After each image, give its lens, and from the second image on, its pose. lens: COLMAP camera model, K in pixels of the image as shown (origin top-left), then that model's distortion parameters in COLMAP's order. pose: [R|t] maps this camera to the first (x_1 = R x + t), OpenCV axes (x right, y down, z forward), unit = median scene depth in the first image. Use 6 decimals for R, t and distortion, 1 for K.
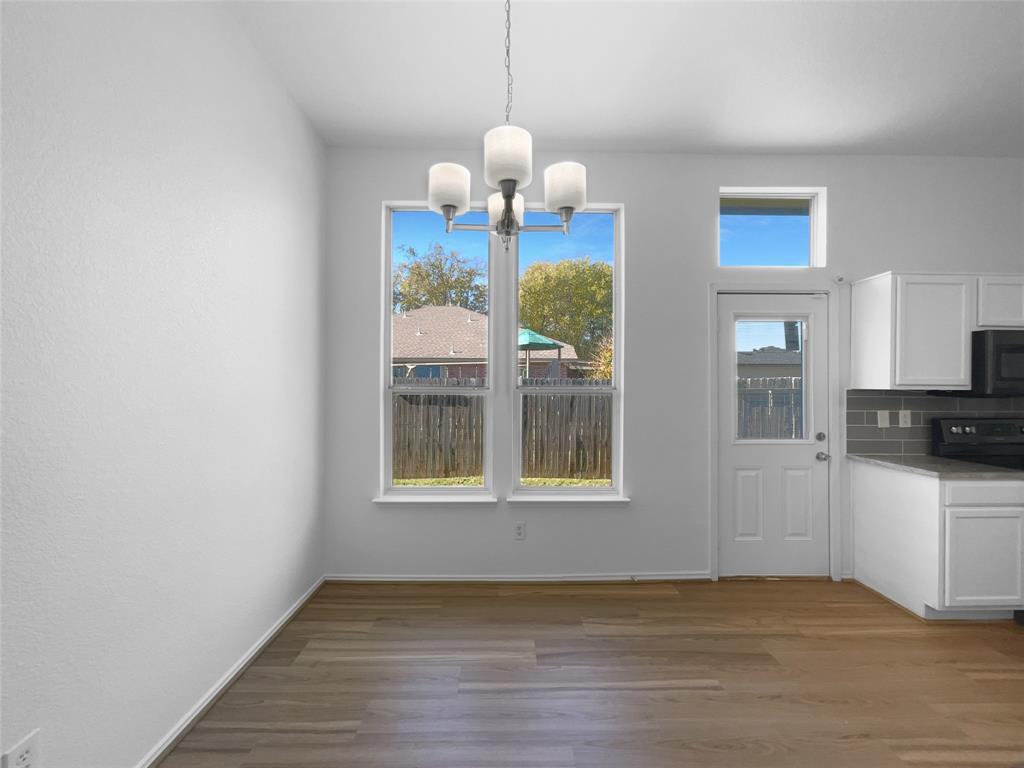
lens RADIAL K [[434.7, 0, 515.2], [0, 434.7, 387.6], [0, 0, 1]] dist [0.001594, 0.000317]
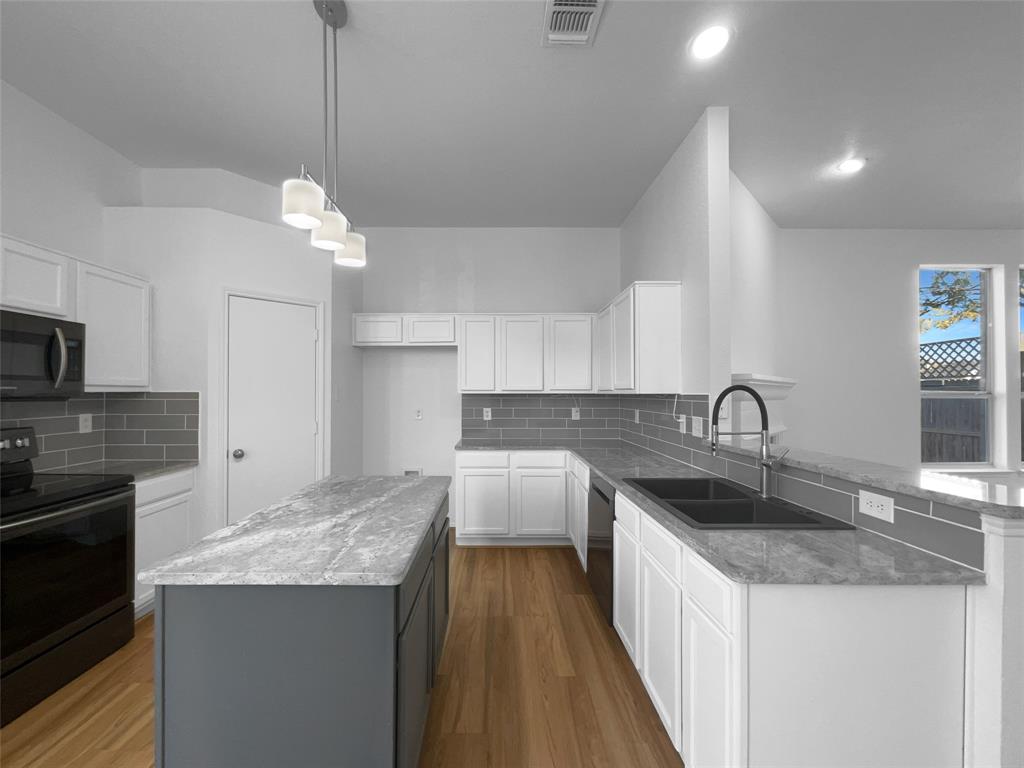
lens RADIAL K [[434.7, 0, 510.5], [0, 434.7, 389.8], [0, 0, 1]] dist [0.001594, 0.000317]
pose [[-0.010194, 0.003168, 0.999943, -0.531336], [-0.004603, 0.999984, -0.003215, -0.003461], [-0.999937, -0.004636, -0.010180, 0.939822]]
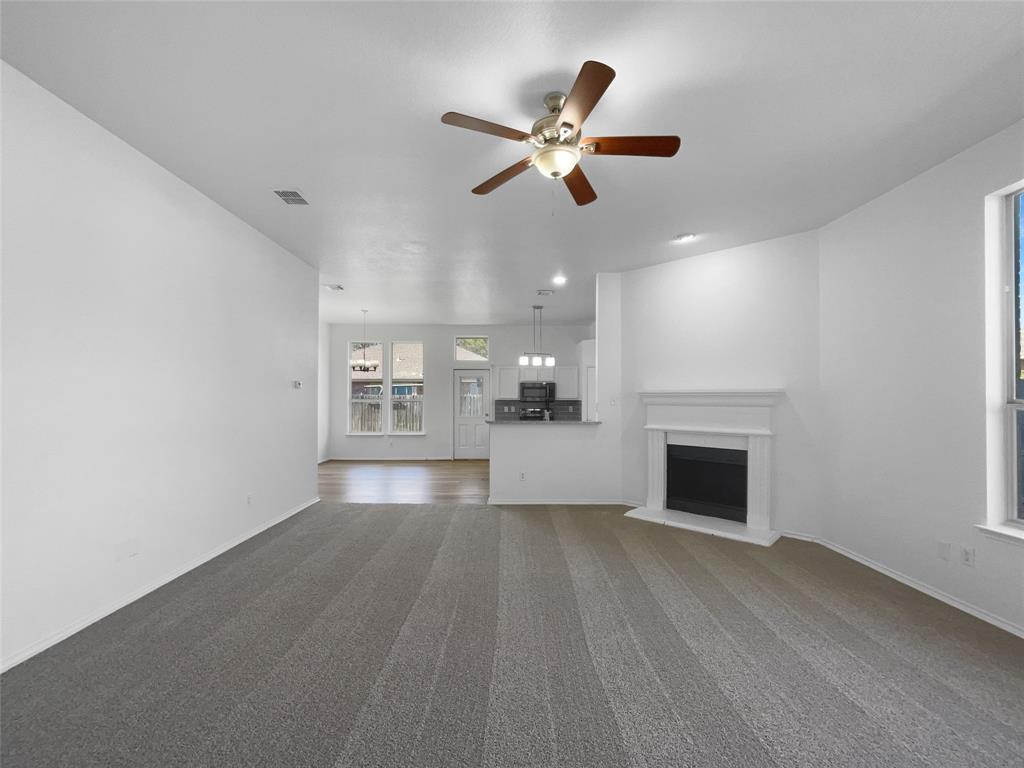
lens RADIAL K [[434.7, 0, 508.7], [0, 434.7, 389.2], [0, 0, 1]] dist [0.001594, 0.000317]
pose [[0.999808, -0.007831, -0.017942, 0.920636], [0.007413, 0.999702, -0.023260, 0.000658], [0.018119, 0.023122, 0.999568, -2.172129]]
